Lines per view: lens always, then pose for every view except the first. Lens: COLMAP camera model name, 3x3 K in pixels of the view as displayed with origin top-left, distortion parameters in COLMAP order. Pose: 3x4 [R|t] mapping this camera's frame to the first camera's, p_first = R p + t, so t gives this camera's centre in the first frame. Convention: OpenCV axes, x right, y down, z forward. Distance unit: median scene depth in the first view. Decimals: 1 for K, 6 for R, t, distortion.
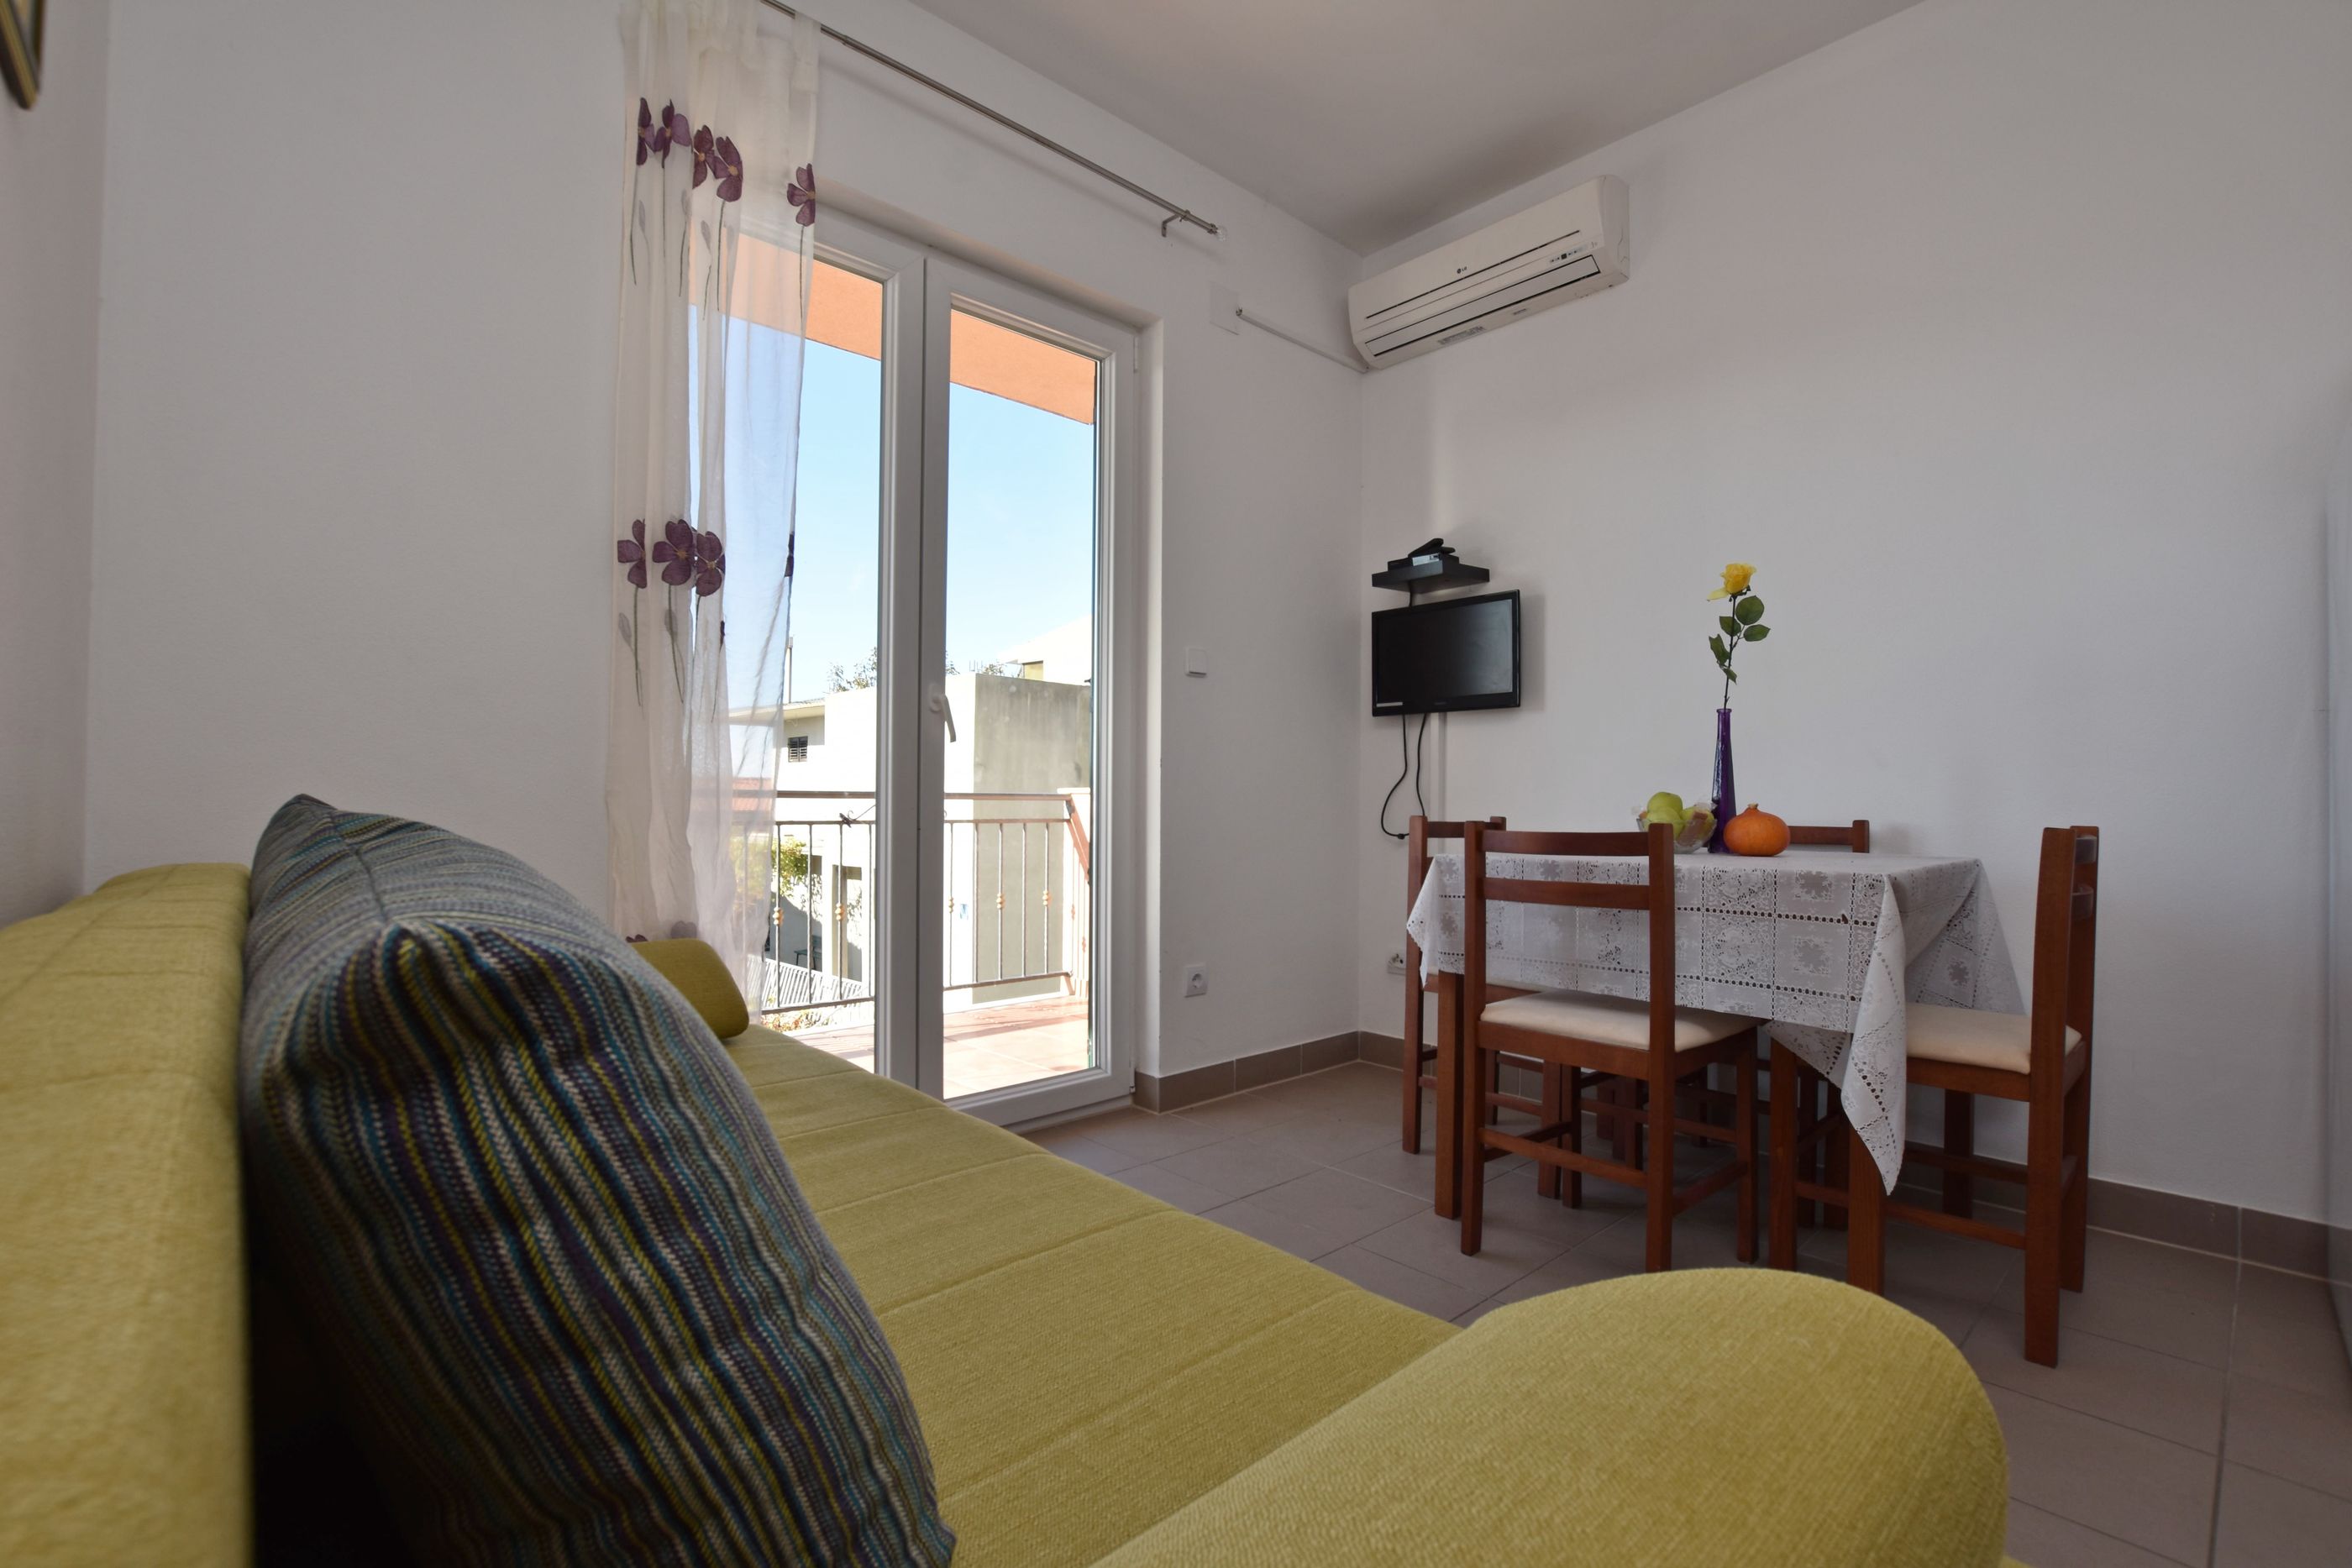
lens RADIAL K [[1039.4, 0, 1178.5], [0, 1039.4, 789.9], [0, 0, 1]] dist [-0.020599, 0.000839]
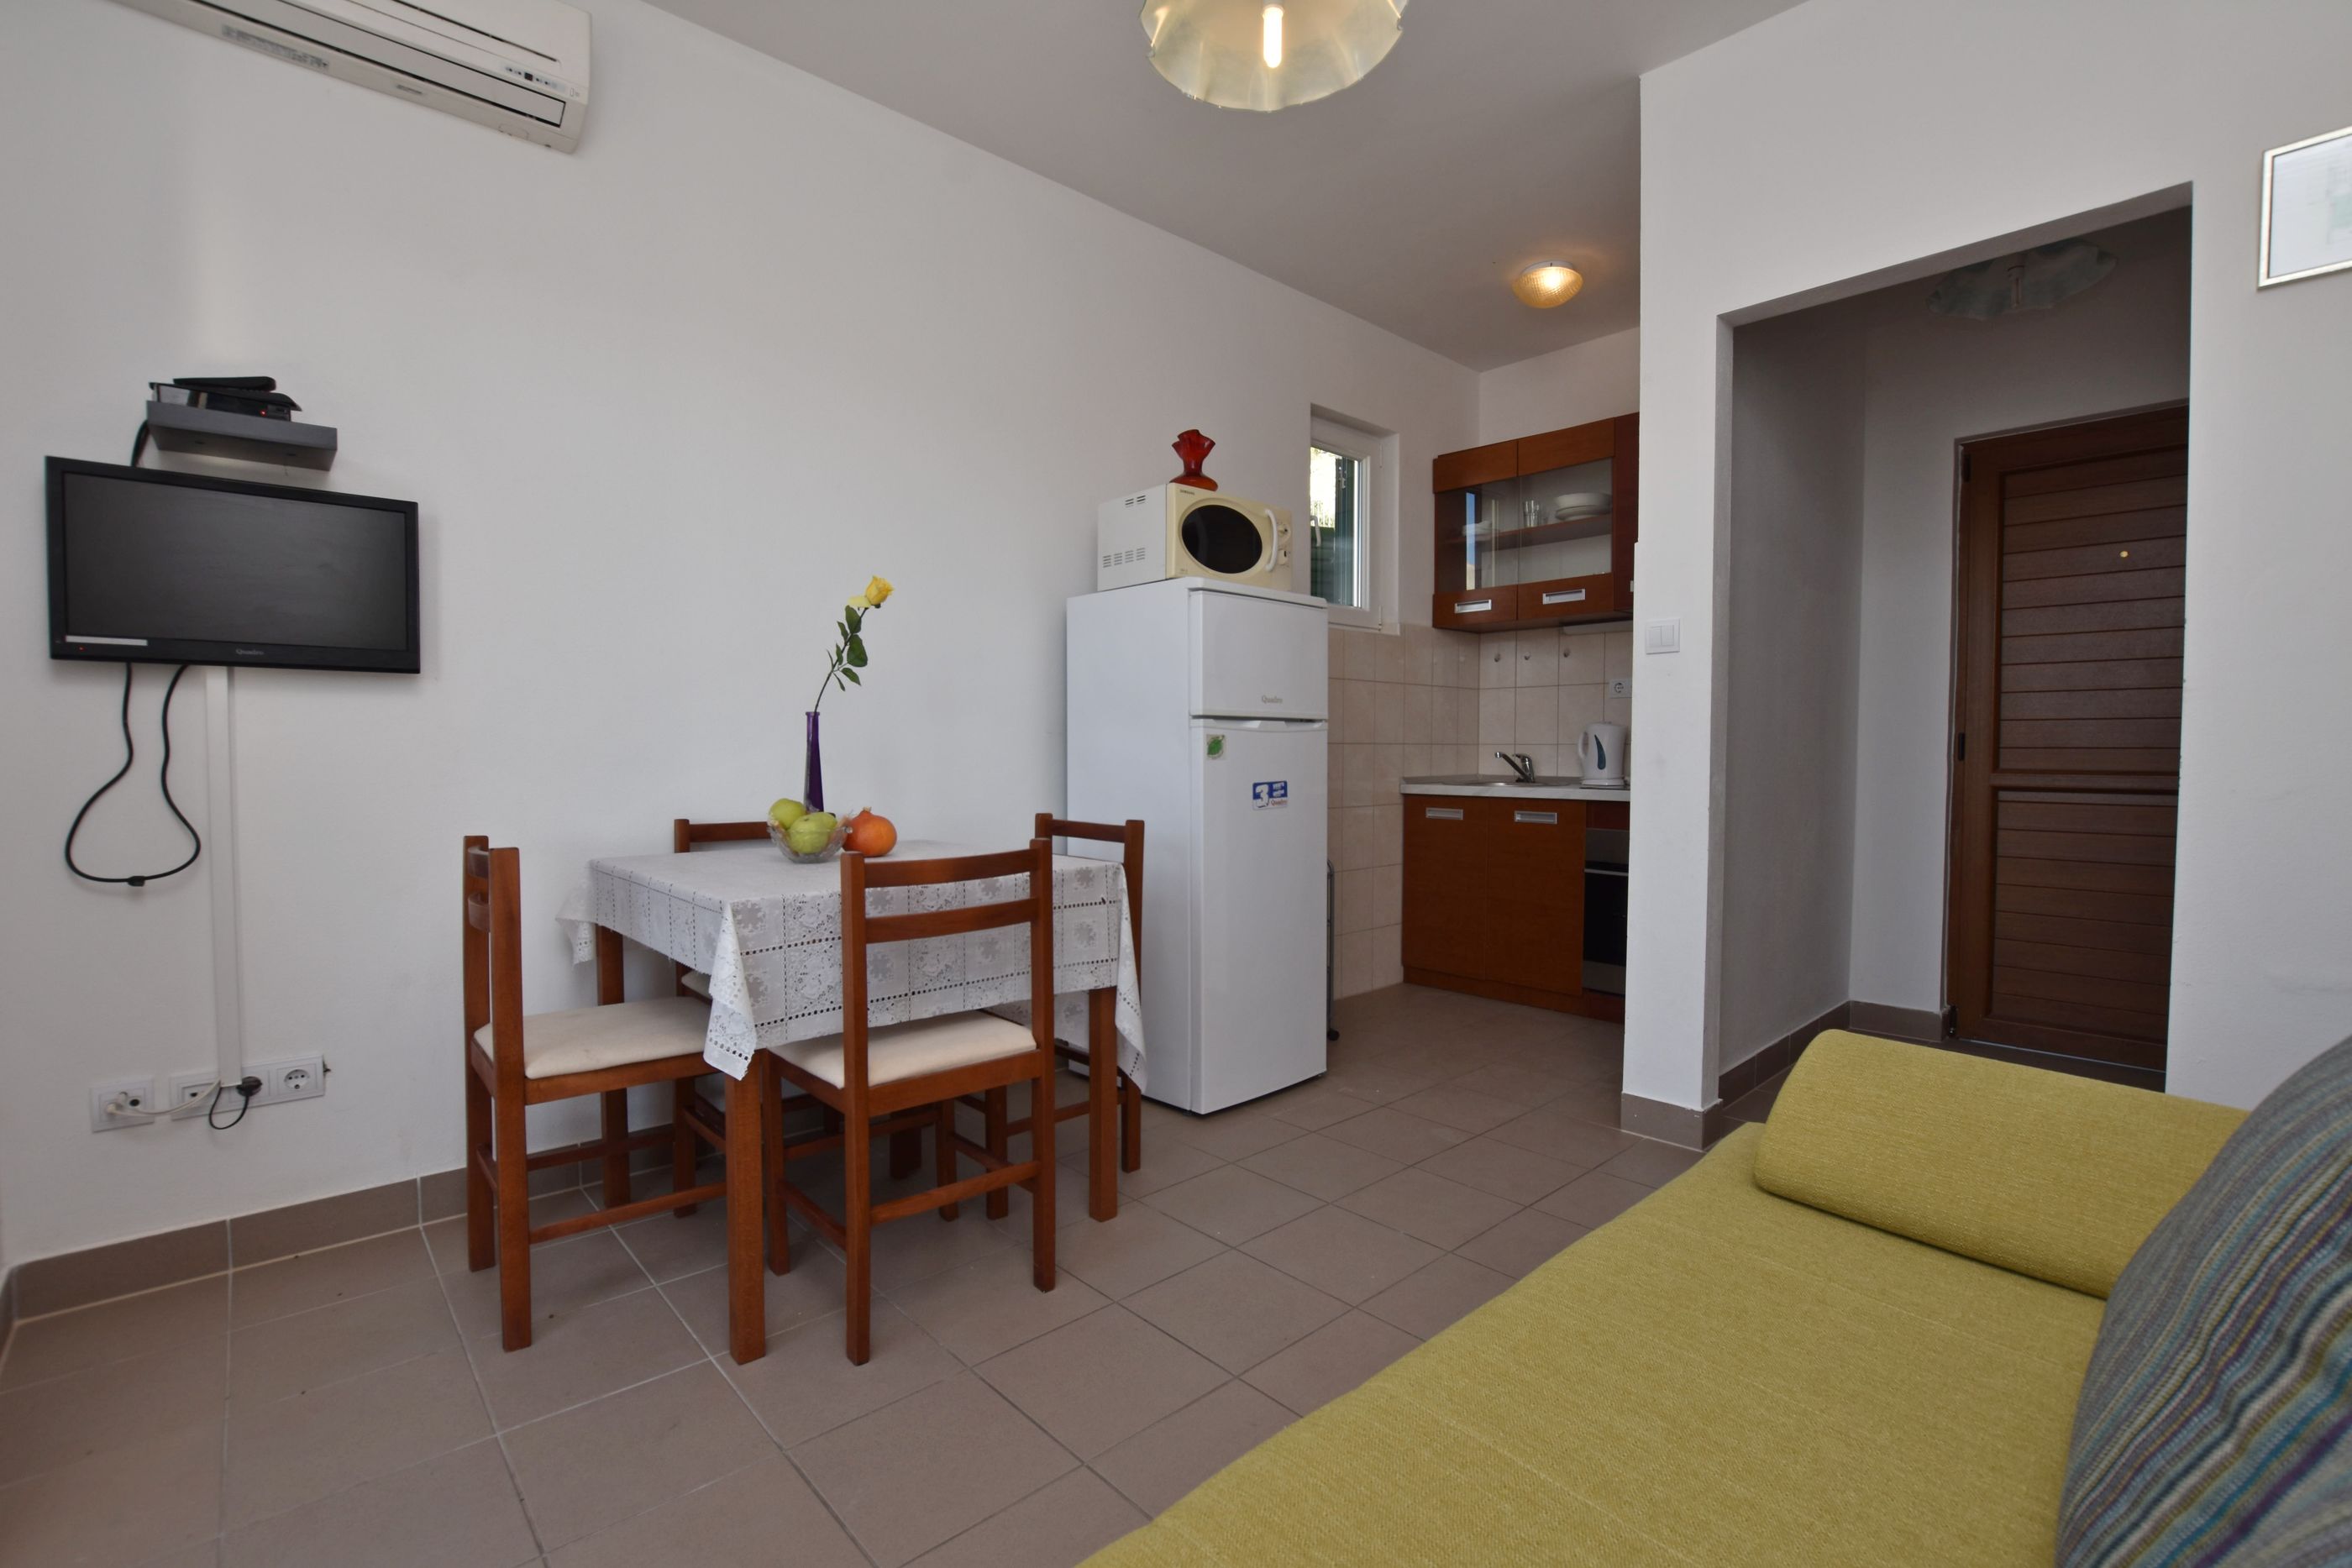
lens RADIAL K [[1039.4, 0, 1180.2], [0, 1039.4, 779.1], [0, 0, 1]] dist [-0.020599, 0.000839]
pose [[0.006878, -0.033346, 0.999420, -0.577456], [-0.011366, 0.999377, 0.033423, -0.063455], [-0.999912, -0.011589, 0.006495, 0.798744]]
